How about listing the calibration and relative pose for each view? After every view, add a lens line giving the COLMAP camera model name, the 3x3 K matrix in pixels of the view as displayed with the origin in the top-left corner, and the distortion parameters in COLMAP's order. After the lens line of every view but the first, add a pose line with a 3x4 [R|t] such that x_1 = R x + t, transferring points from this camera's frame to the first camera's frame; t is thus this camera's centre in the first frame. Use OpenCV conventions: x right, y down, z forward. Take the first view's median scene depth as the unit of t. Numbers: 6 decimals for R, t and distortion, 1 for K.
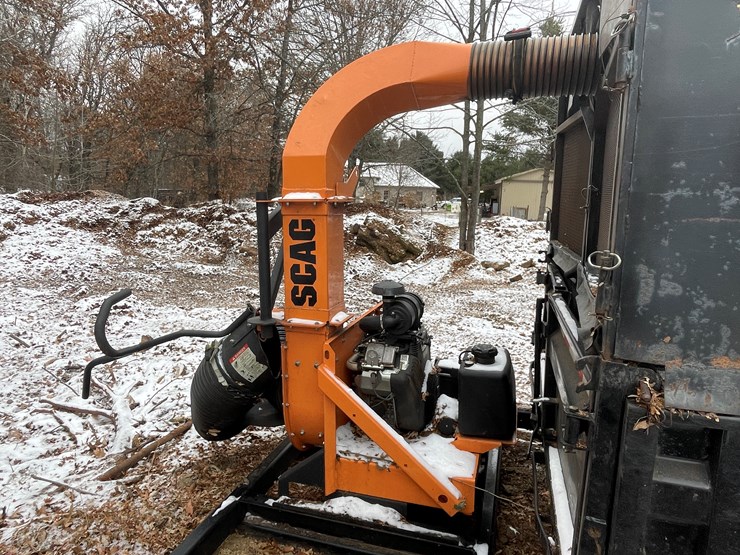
lens RADIAL K [[490.1, 0, 365.2], [0, 490.1, 277.5], [0, 0, 1]] dist [-0.000321, -0.002359]
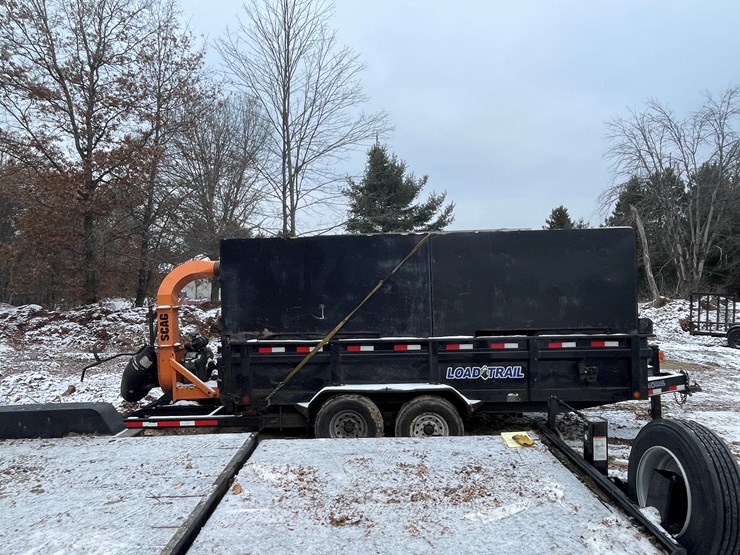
lens RADIAL K [[479.6, 0, 367.1], [0, 479.6, 282.5], [0, 0, 1]] dist [-0.005946, -0.003214]
pose [[0.964008, -0.035486, 0.263496, 0.057710], [0.080860, 0.983239, -0.163410, 0.051701], [-0.253280, 0.178835, 0.950719, -0.407542]]
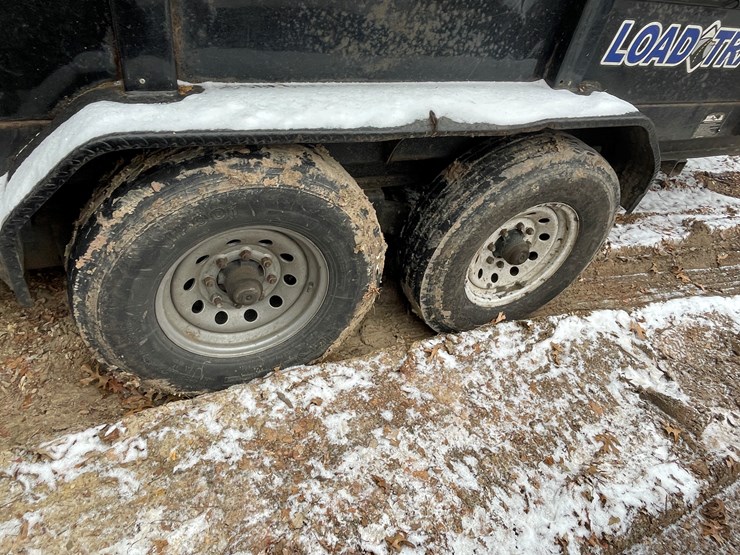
lens RADIAL K [[490.1, 0, 365.2], [0, 490.1, 277.5], [0, 0, 1]] dist [-0.000321, -0.002359]
pose [[0.749231, -0.353414, 0.560135, 0.116736], [-0.032787, 0.824902, 0.564324, 0.049739], [-0.661496, -0.441174, 0.606455, -0.026989]]
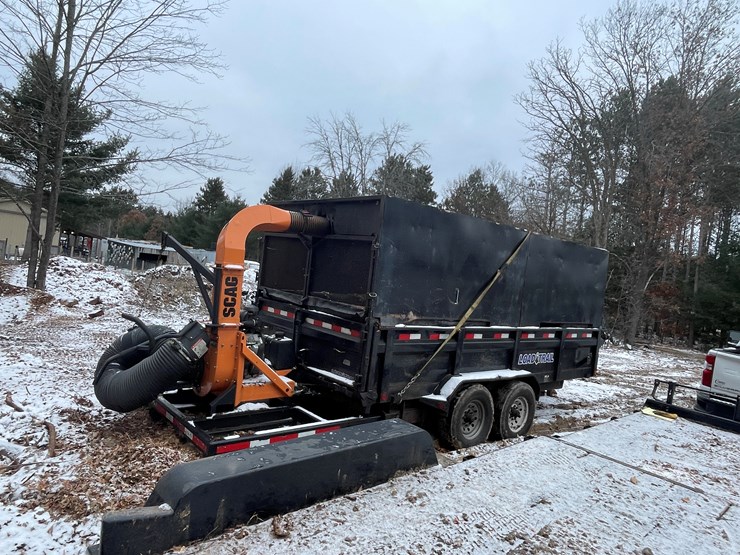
lens RADIAL K [[479.6, 0, 367.1], [0, 479.6, 282.5], [0, 0, 1]] dist [-0.005946, -0.003214]
pose [[0.535896, 0.022485, 0.843984, -0.269021], [0.035808, 0.998140, -0.049329, 0.005513], [-0.843524, 0.056657, 0.534095, -0.108639]]
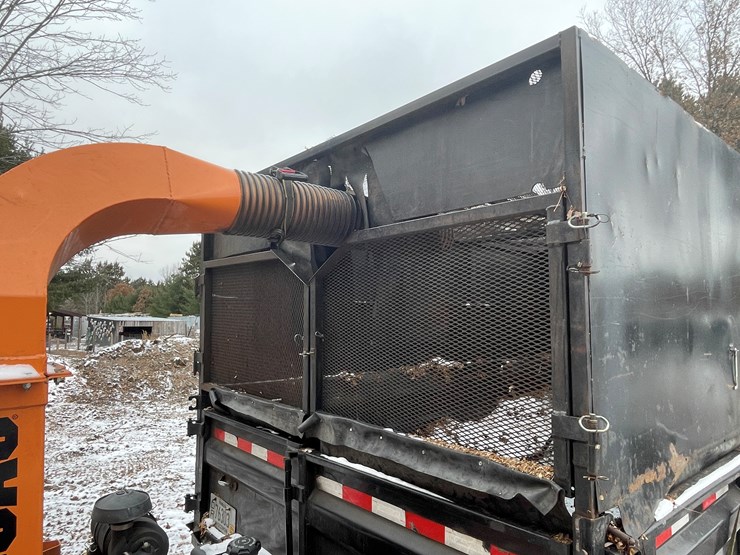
lens RADIAL K [[490.1, 0, 365.2], [0, 490.1, 277.5], [0, 0, 1]] dist [-0.000321, -0.002359]
pose [[0.537957, 0.052847, 0.841314, -0.057783], [0.147403, 0.976759, -0.155608, -0.021008], [-0.829985, 0.207723, 0.517665, 0.065372]]
